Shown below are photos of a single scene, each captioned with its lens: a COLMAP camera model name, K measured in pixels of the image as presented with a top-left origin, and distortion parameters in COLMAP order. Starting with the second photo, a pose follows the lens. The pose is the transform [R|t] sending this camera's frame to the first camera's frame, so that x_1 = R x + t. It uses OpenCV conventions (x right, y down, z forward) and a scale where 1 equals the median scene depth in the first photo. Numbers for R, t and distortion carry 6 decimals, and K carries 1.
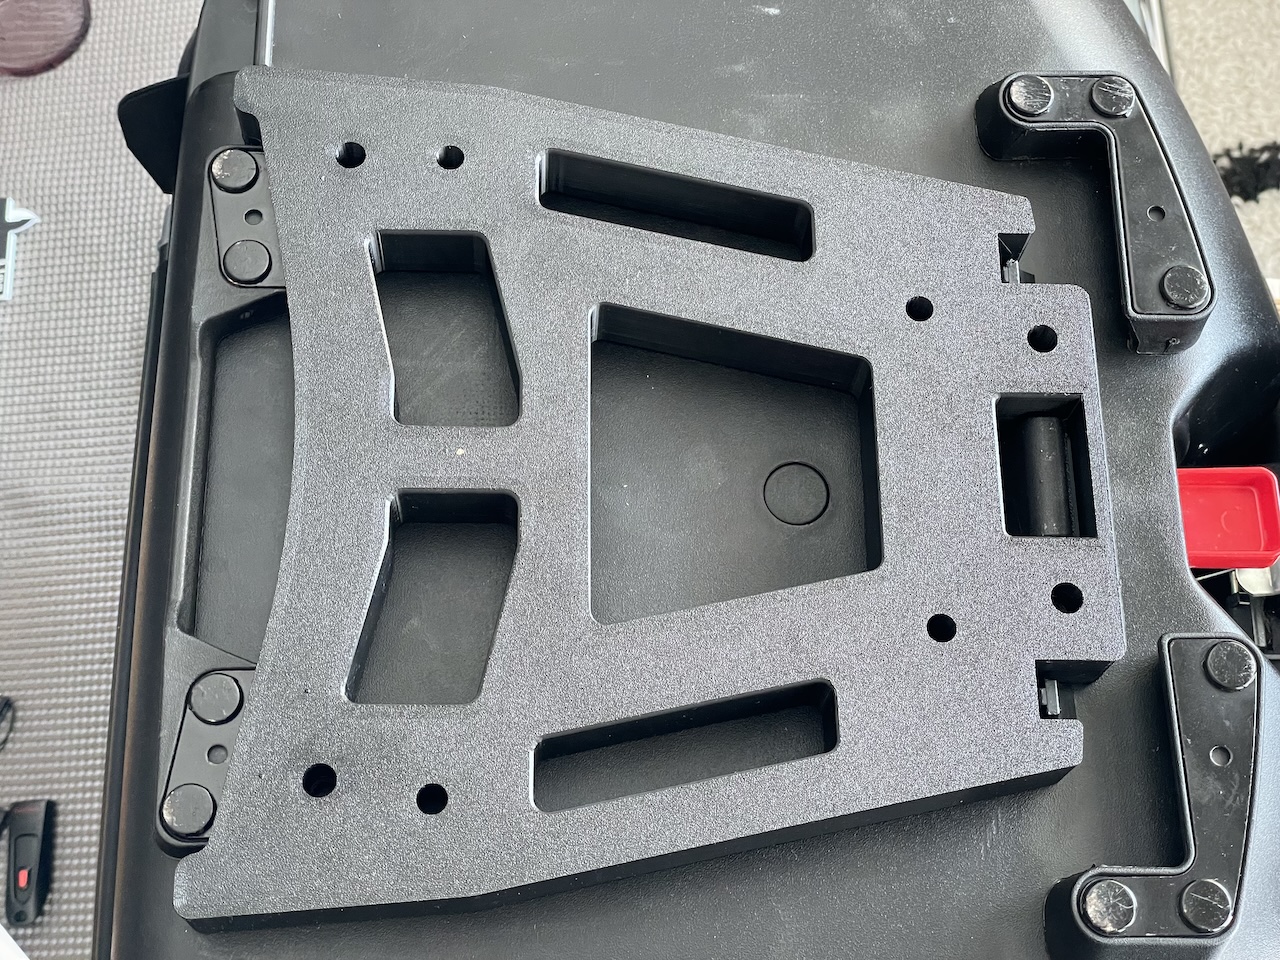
lens RADIAL K [[1908.2, 0, 642.9], [0, 1908.2, 479.9], [0, 0, 1]] dist [0.046977, 0.000000]
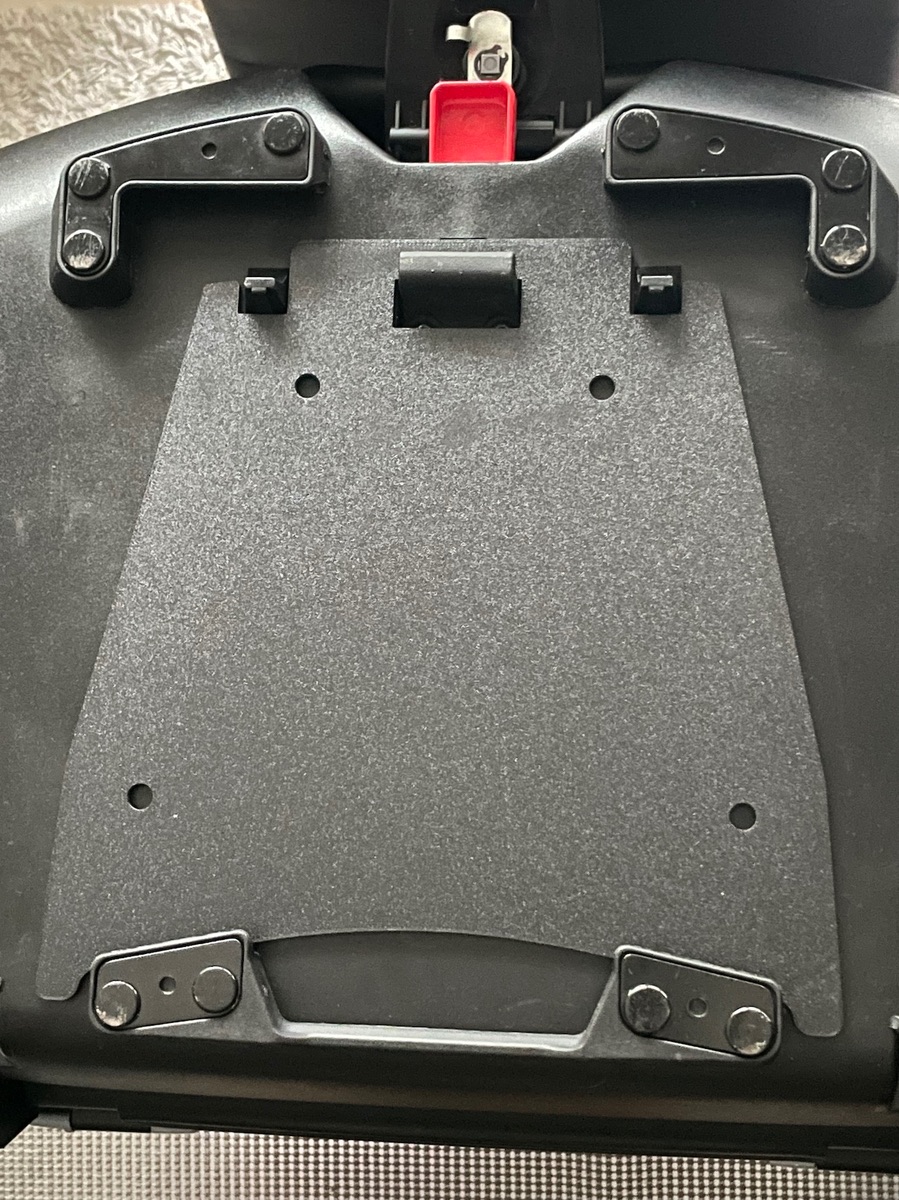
lens RADIAL K [[1793.1, 0, 450.5], [0, 1793.1, 597.0], [0, 0, 1]] dist [0.042091, 0.000000]
pose [[0.050594, -0.991912, 0.116408, -0.096845], [0.973353, 0.075075, 0.216673, -0.205304], [-0.223660, 0.102344, 0.969279, -0.002285]]
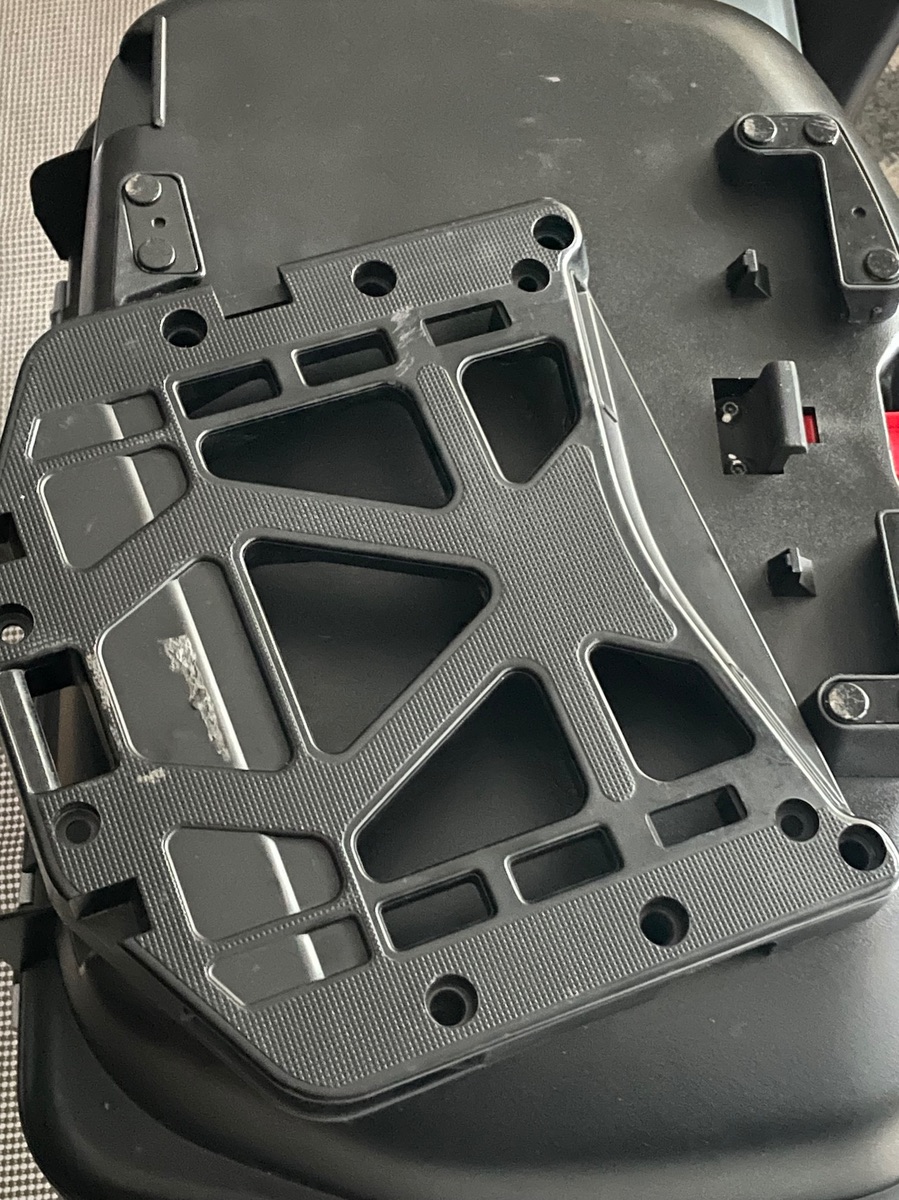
lens RADIAL K [[1793.1, 0, 446.6], [0, 1793.1, 599.4], [0, 0, 1]] dist [0.042091, 0.000000]
pose [[0.999174, -0.024068, 0.032735, -0.055116], [0.026759, 0.996071, -0.084423, 0.212594], [-0.030574, 0.085229, 0.995892, -0.175672]]
